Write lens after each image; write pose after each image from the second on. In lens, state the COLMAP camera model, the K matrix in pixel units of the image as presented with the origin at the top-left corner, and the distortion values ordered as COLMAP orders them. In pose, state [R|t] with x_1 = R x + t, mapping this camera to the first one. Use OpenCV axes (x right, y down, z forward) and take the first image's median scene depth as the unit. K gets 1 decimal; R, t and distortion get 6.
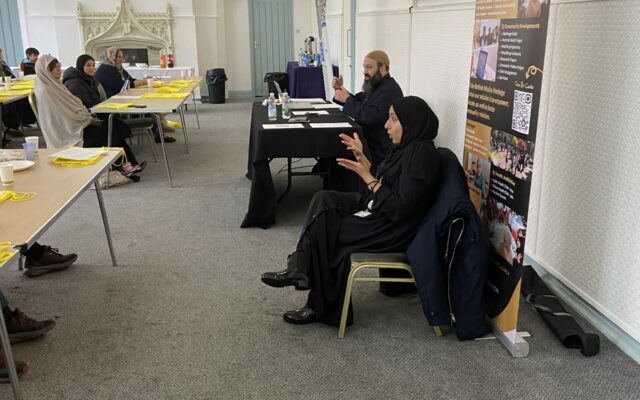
lens RADIAL K [[631.9, 0, 320.0], [0, 631.9, 200.0], [0, 0, 1]] dist [0.114841, -0.139593]
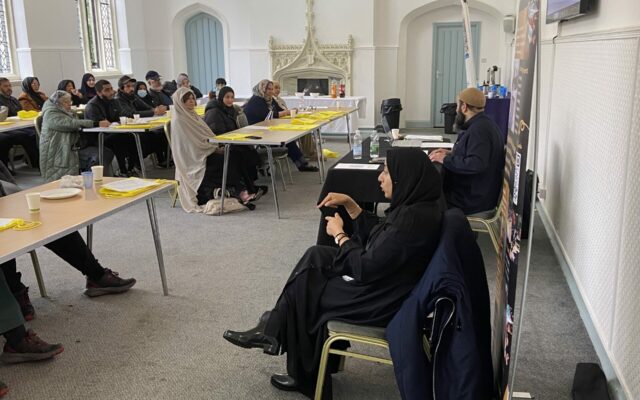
lens RADIAL K [[631.9, 0, 320.0], [0, 631.9, 200.0], [0, 0, 1]] dist [0.114841, -0.139593]
pose [[0.938705, 0.074783, -0.336513, 0.241975], [-0.088102, 0.995811, -0.024465, -0.045259], [0.333274, 0.052613, 0.941361, 0.117429]]
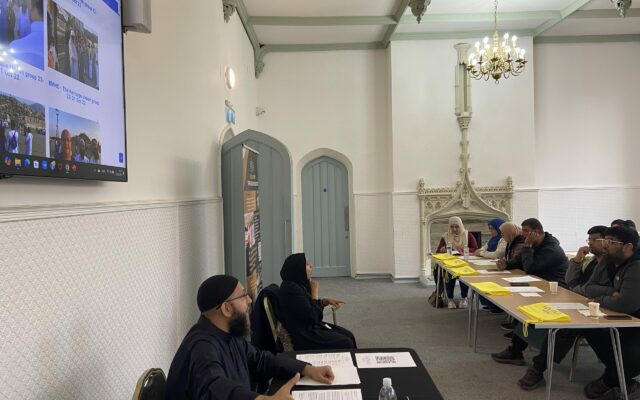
lens RADIAL K [[473.9, 0, 317.2], [0, 473.9, 200.2], [0, 0, 1]] dist [0.106103, -0.135232]
pose [[0.991439, -0.014870, -0.129720, -1.300446], [-0.022337, 0.959533, -0.280708, -0.197286], [0.128645, 0.281203, 0.950987, 0.877460]]
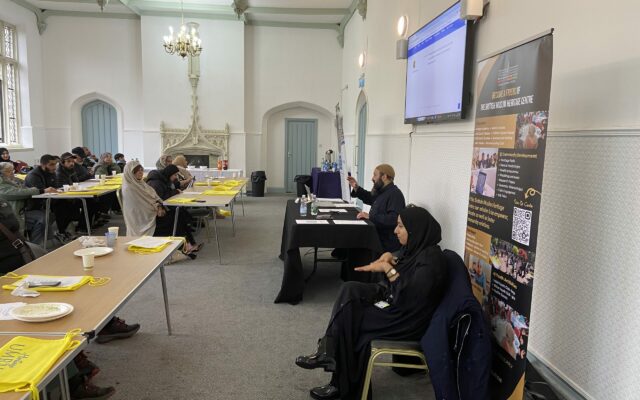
lens RADIAL K [[473.9, 0, 317.2], [0, 473.9, 200.2], [0, 0, 1]] dist [0.106103, -0.135232]
pose [[0.998967, 0.033440, -0.030765, -0.024066], [-0.037445, 0.989379, -0.140455, -0.031521], [0.025741, 0.141461, 0.989609, 0.073154]]
